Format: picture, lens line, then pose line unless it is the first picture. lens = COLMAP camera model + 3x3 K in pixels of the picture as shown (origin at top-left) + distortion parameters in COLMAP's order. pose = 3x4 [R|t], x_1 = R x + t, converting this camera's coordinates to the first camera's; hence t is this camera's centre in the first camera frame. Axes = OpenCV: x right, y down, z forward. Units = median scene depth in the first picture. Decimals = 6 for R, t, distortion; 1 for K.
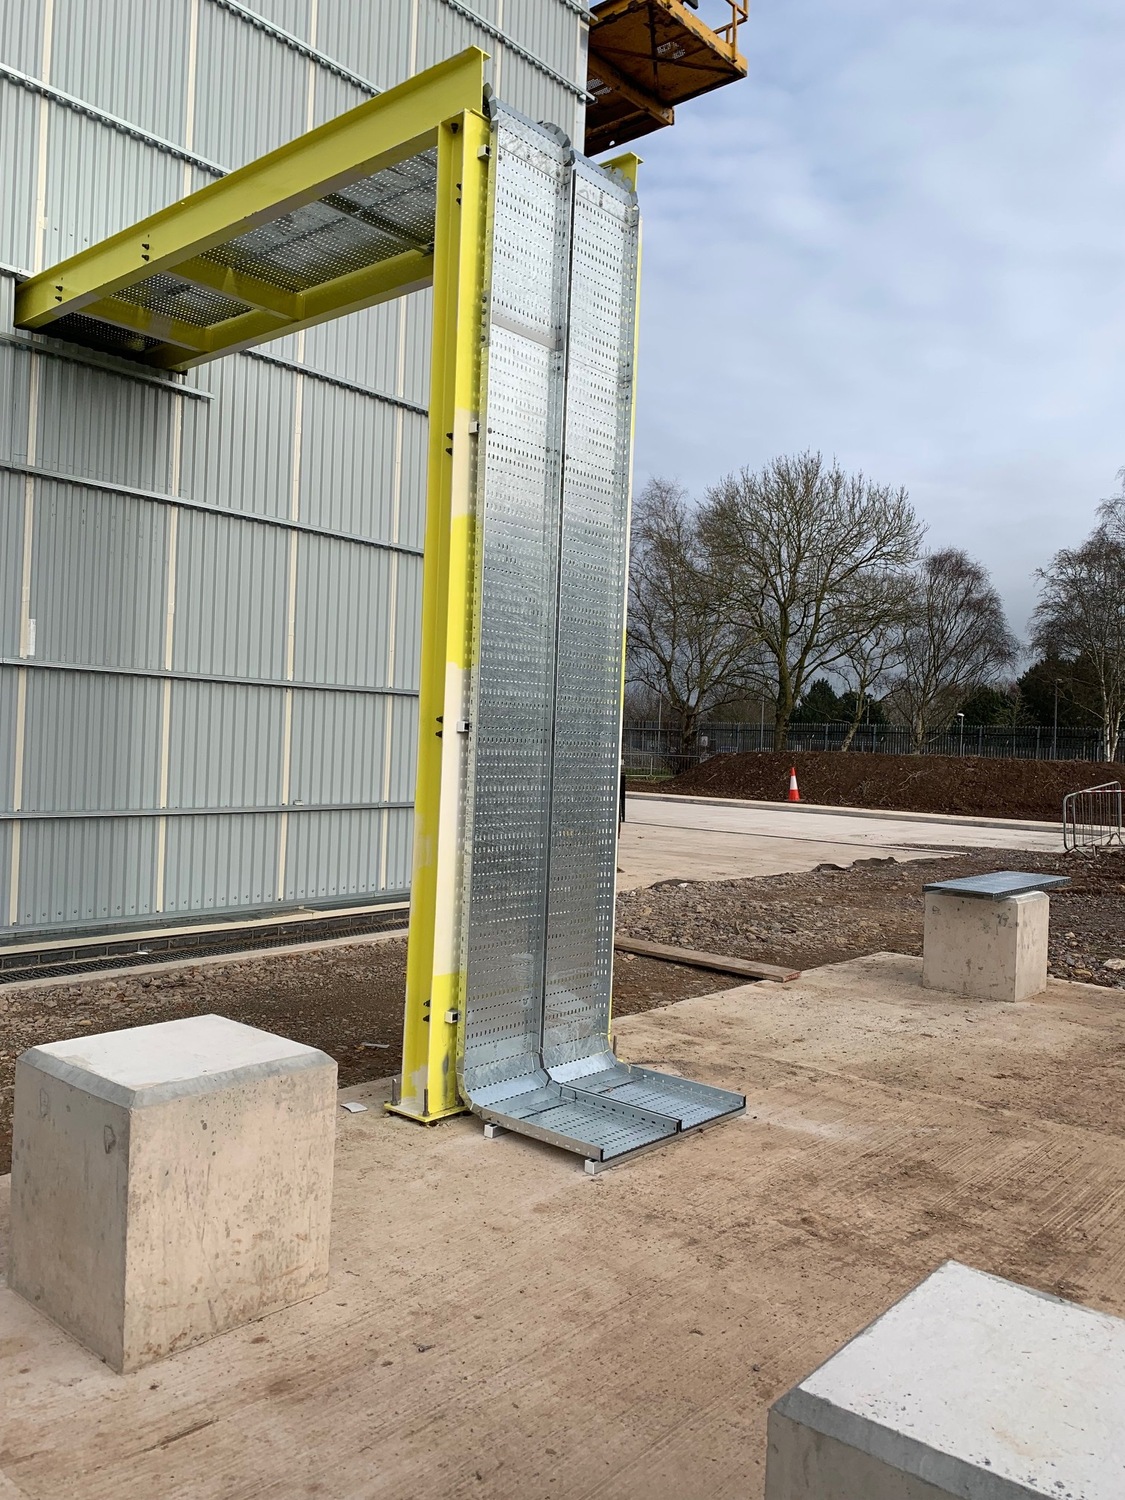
lens RADIAL K [[1140.4, 0, 562.5], [0, 1140.4, 750.0], [0, 0, 1]] dist [0.001781, -0.105361]
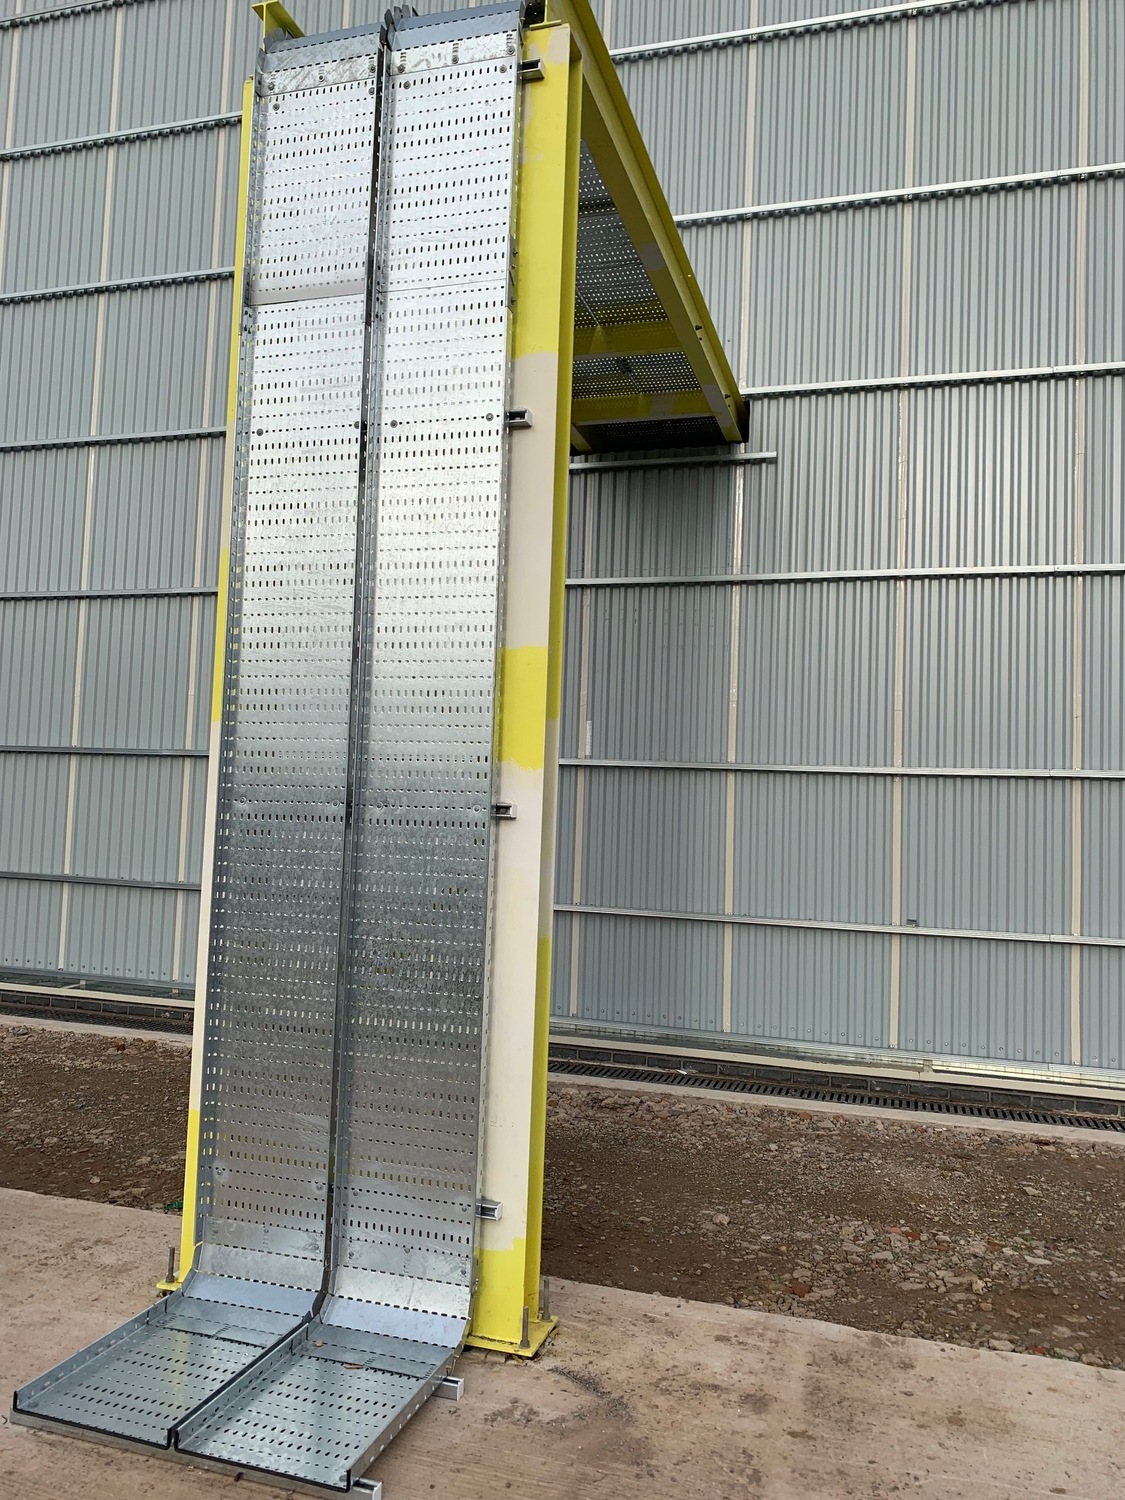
lens RADIAL K [[1123.2, 0, 563.4], [0, 1123.2, 716.9], [0, 0, 1]] dist [0.080346, -0.100973]
pose [[0.396597, -0.109202, -0.911474, 0.611218], [-0.024453, 0.991290, -0.129405, 0.021740], [0.917667, 0.073610, 0.390473, 0.735717]]
